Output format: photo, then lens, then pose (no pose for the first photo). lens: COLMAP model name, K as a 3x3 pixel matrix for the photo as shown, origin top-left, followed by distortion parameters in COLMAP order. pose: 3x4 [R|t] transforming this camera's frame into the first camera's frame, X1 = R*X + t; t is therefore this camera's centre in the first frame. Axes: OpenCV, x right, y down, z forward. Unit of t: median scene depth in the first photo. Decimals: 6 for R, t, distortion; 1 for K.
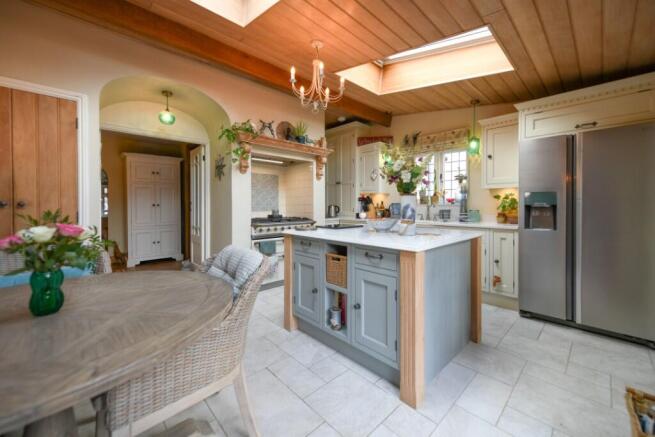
lens RADIAL K [[256.9, 0, 329.0], [0, 256.9, 210.7], [0, 0, 1]] dist [-0.000277, -0.000158]
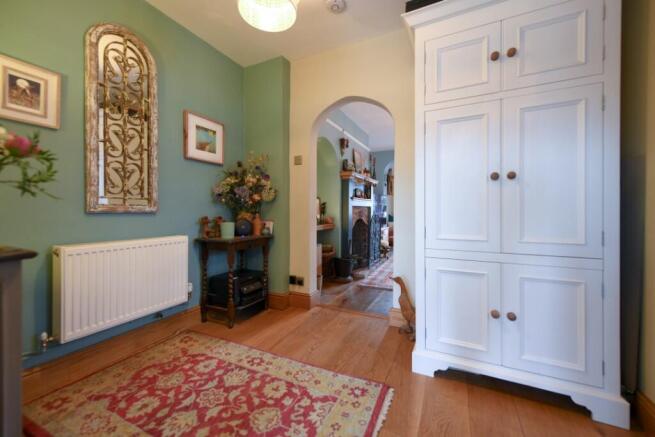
lens RADIAL K [[256.9, 0, 329.0], [0, 256.9, 210.7], [0, 0, 1]] dist [-0.000277, -0.000158]
pose [[0.358933, 0.003487, -0.933357, -0.497583], [-0.011747, 0.999931, -0.000782, 0.015101], [0.933289, 0.011245, 0.358949, 0.746415]]
